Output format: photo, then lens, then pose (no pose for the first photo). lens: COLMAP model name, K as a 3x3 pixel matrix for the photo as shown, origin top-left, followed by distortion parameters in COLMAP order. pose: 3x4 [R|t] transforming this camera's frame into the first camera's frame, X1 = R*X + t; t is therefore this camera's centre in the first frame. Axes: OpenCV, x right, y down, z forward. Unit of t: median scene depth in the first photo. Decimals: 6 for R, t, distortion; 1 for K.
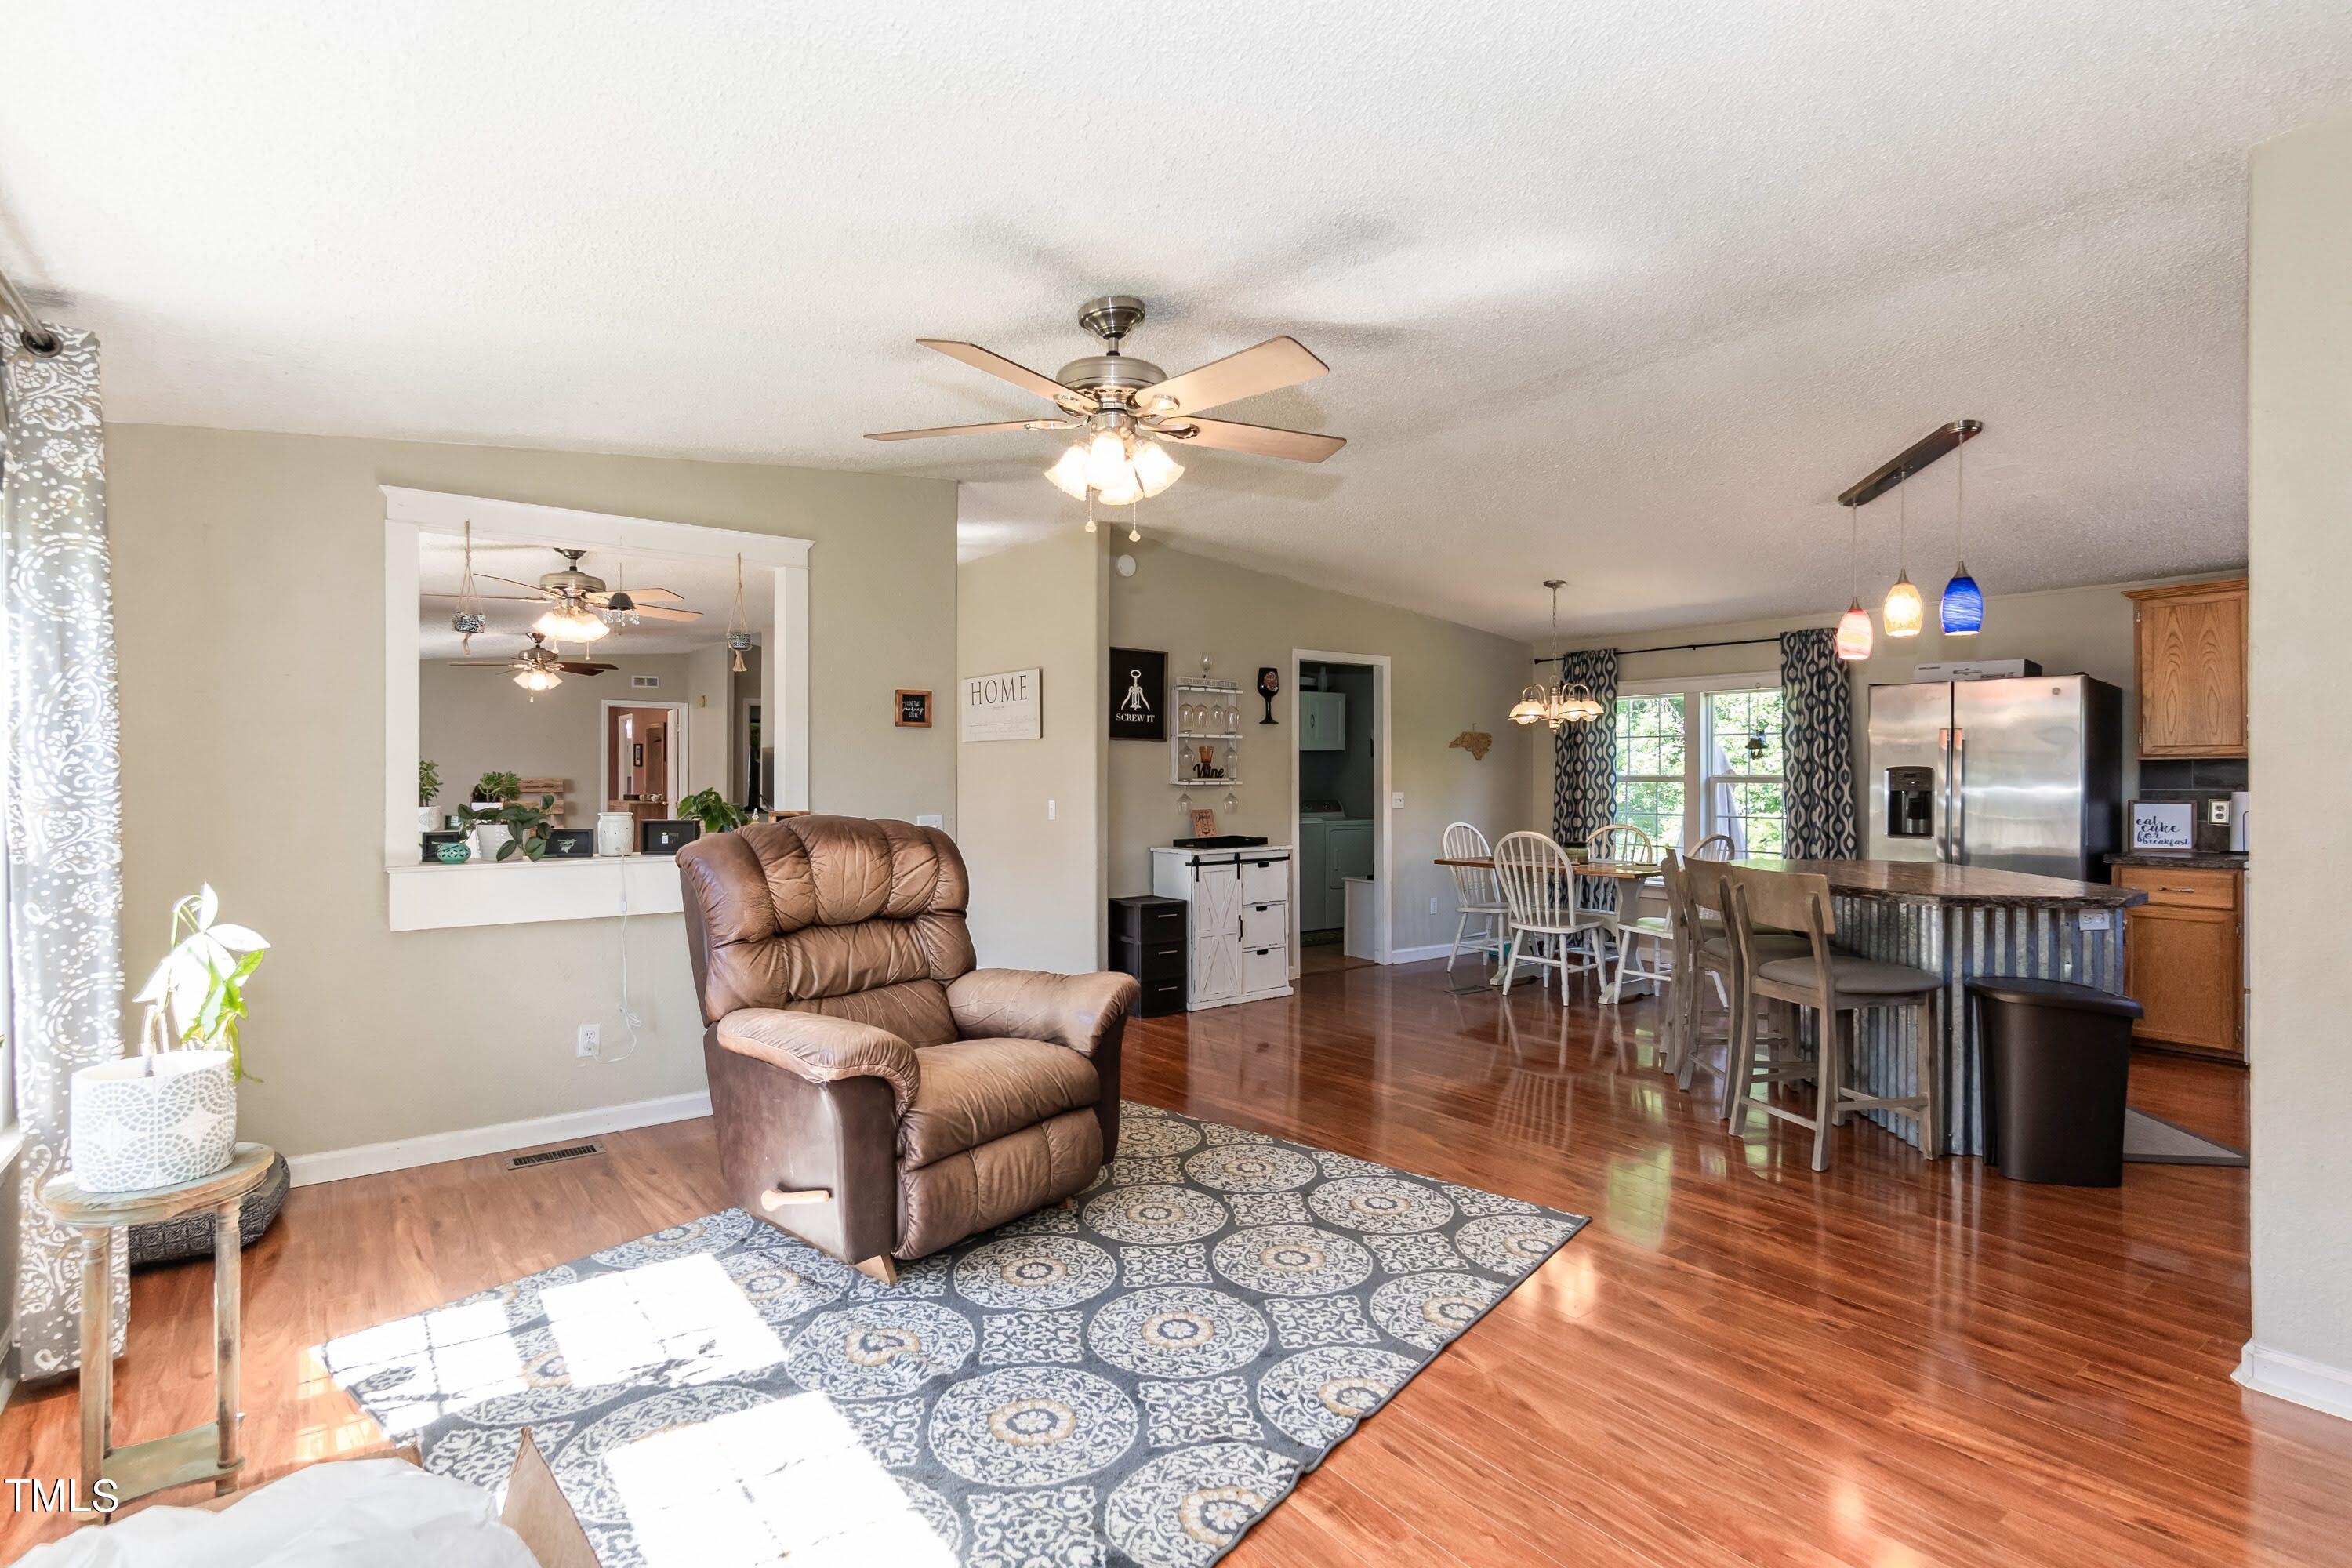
lens RADIAL K [[1252.2, 0, 1052.8], [0, 1252.2, 771.5], [0, 0, 1]] dist [0.010725, 0.001441]
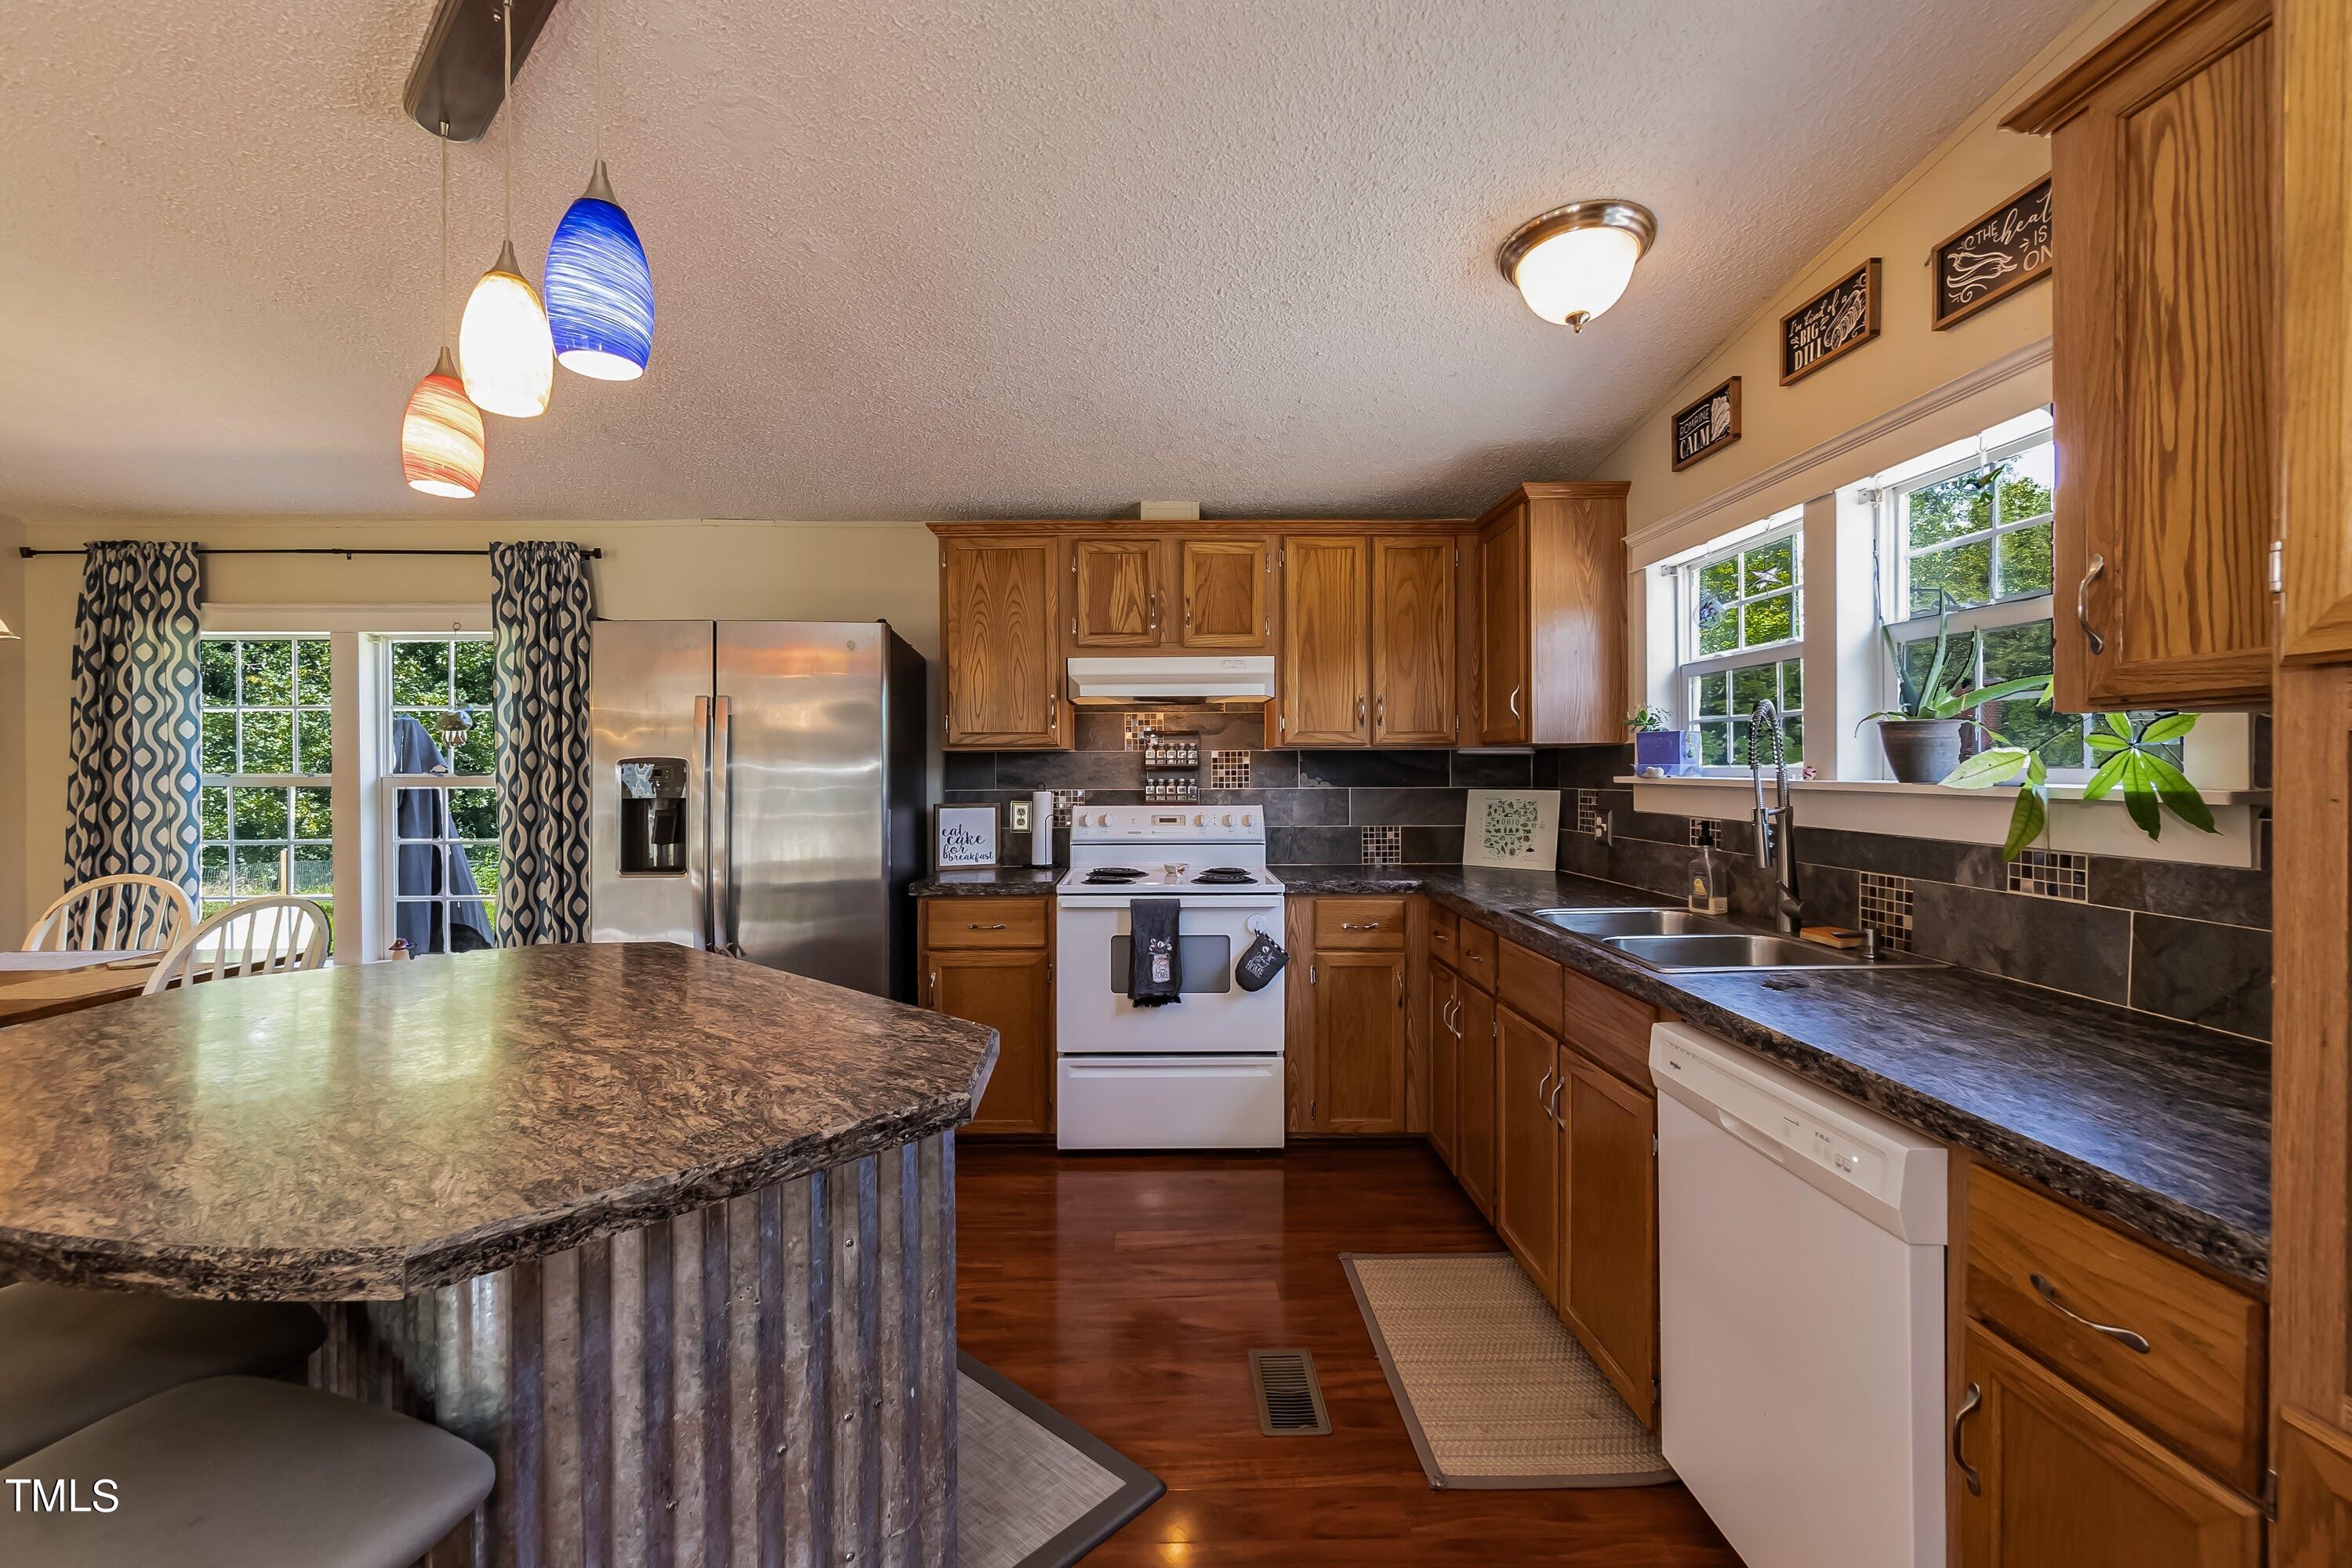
lens RADIAL K [[1019.9, 0, 1234.8], [0, 1019.9, 782.0], [0, 0, 1]] dist [-0.006448, -0.000602]
pose [[0.534928, -0.003289, 0.844891, 0.363465], [0.002103, 0.999995, 0.002561, 0.006767], [-0.844895, 0.000407, 0.534932, 0.438288]]
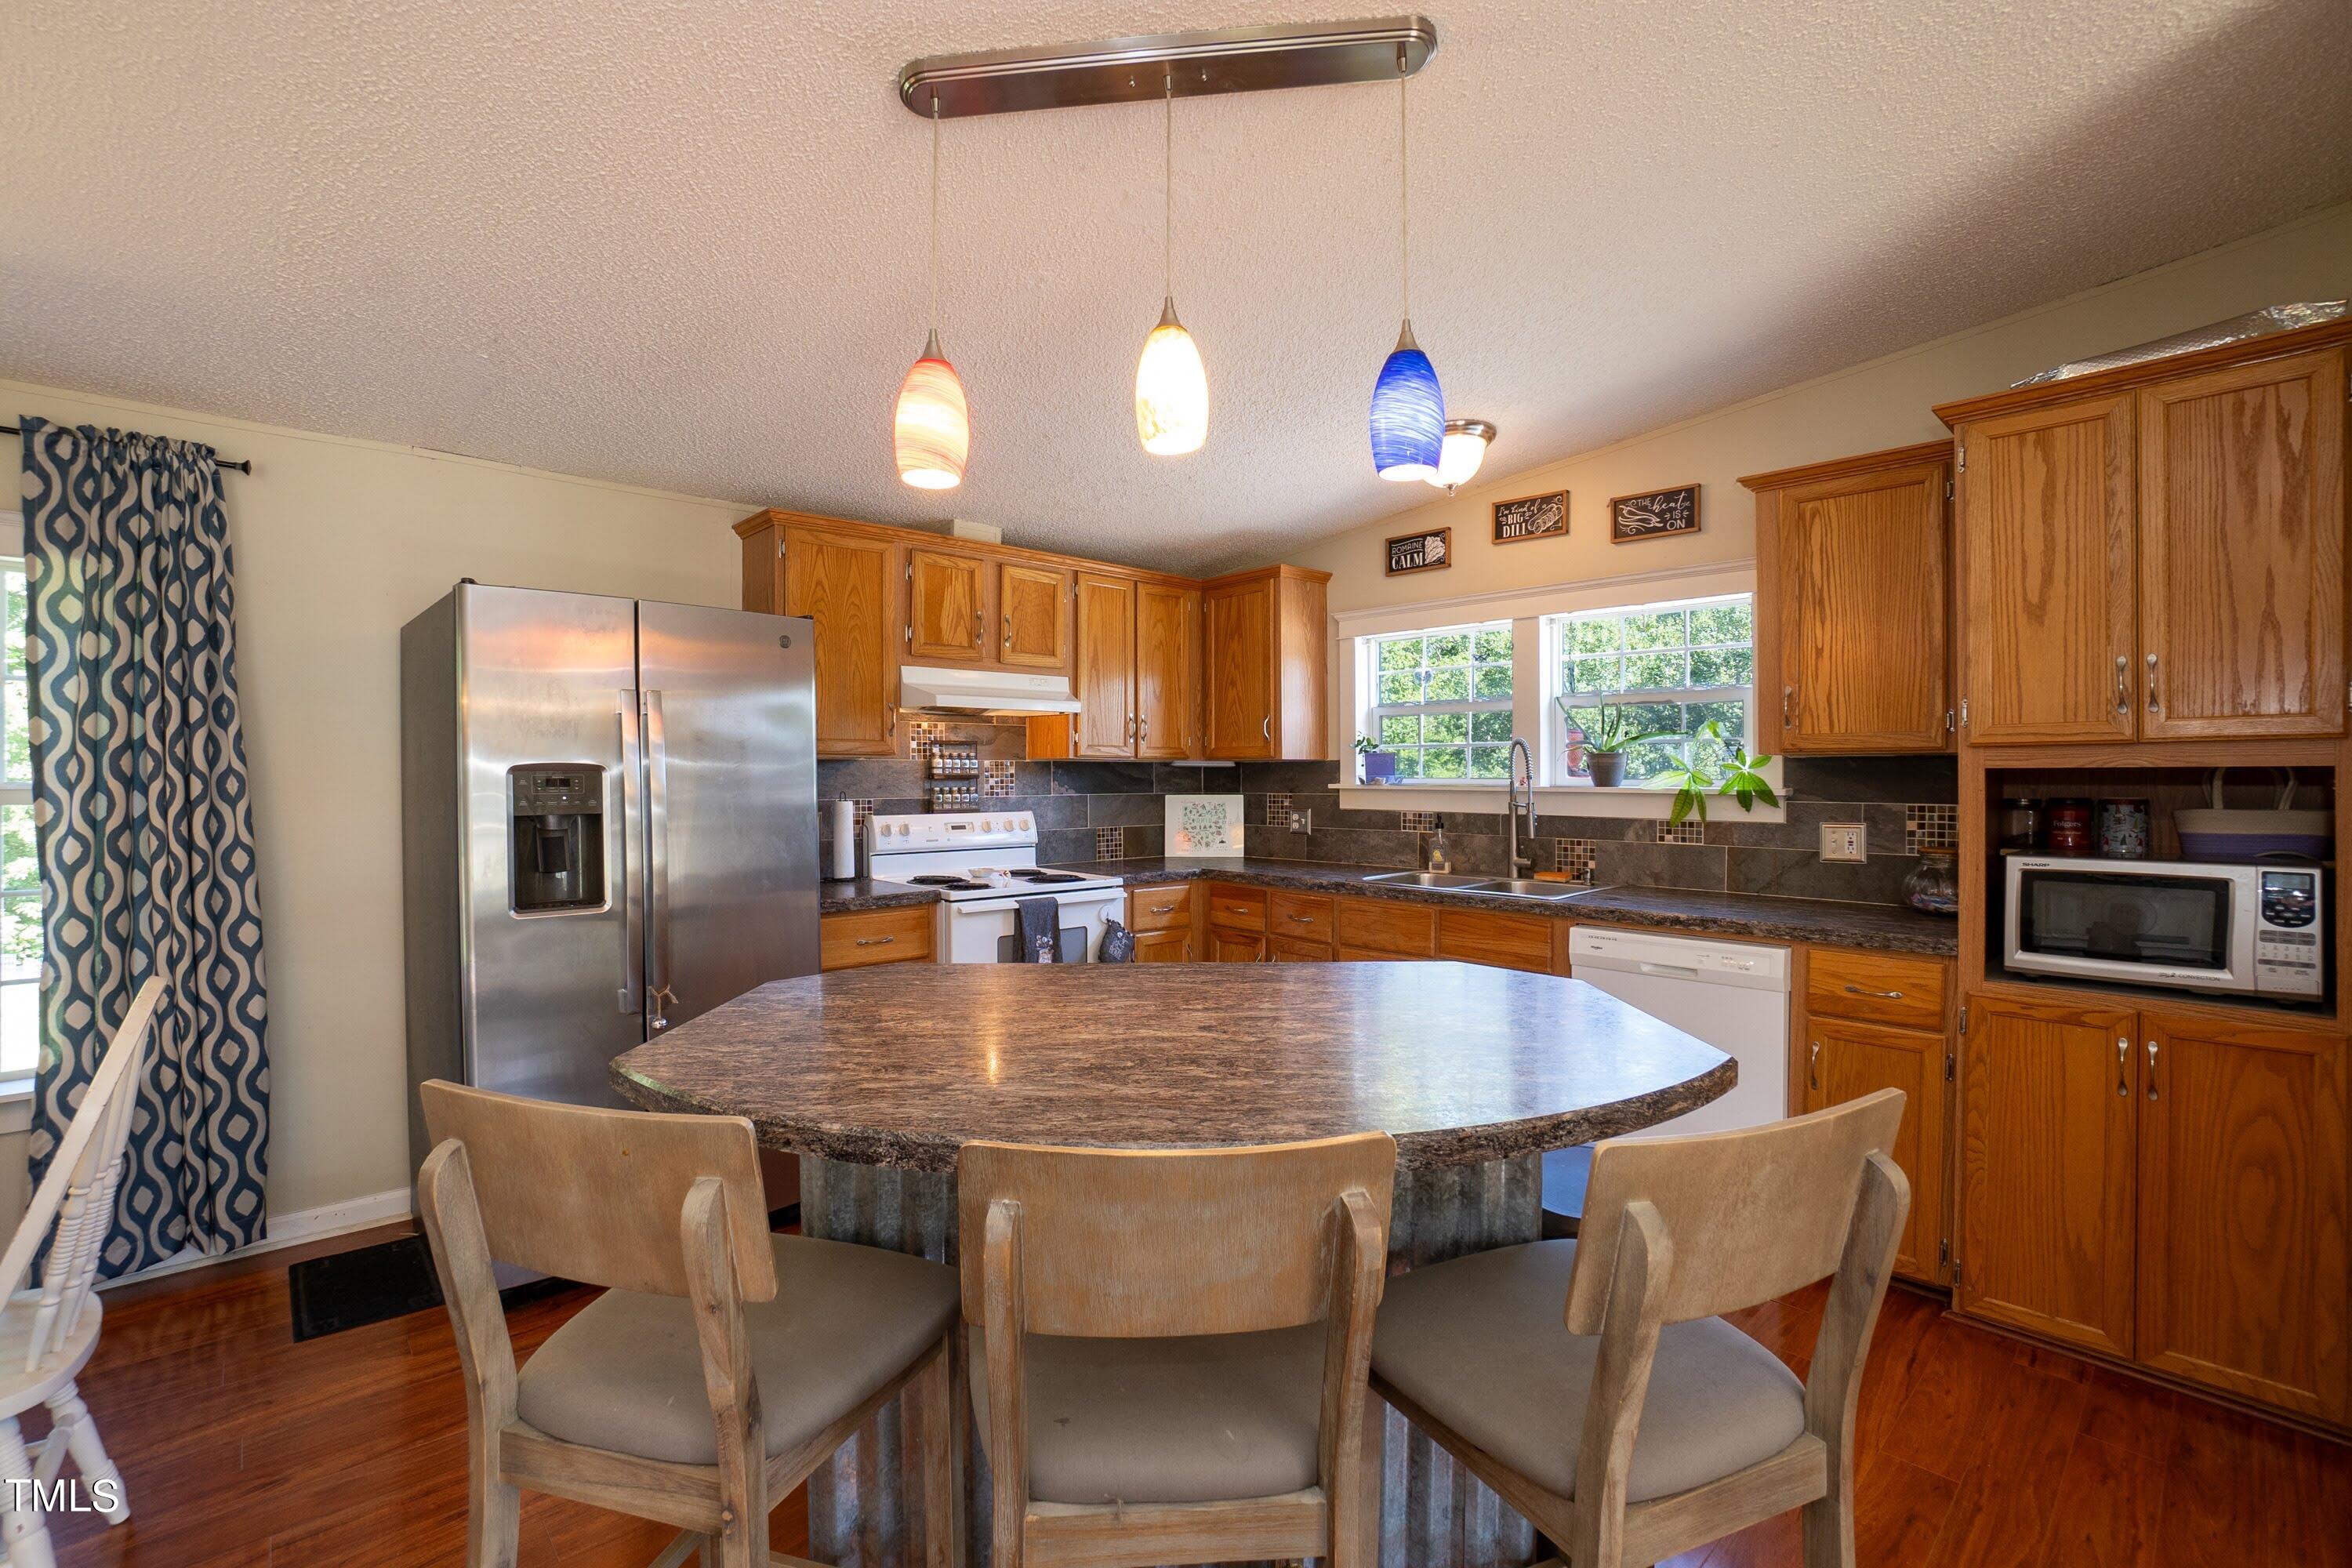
lens RADIAL K [[1019.9, 0, 1222.5], [0, 1019.9, 777.0], [0, 0, 1]] dist [-0.006448, -0.000602]
pose [[-0.157899, 0.007371, 0.987428, 0.221071], [0.006444, 0.999959, -0.006434, 0.005179], [-0.987434, 0.005347, -0.157940, 0.704633]]
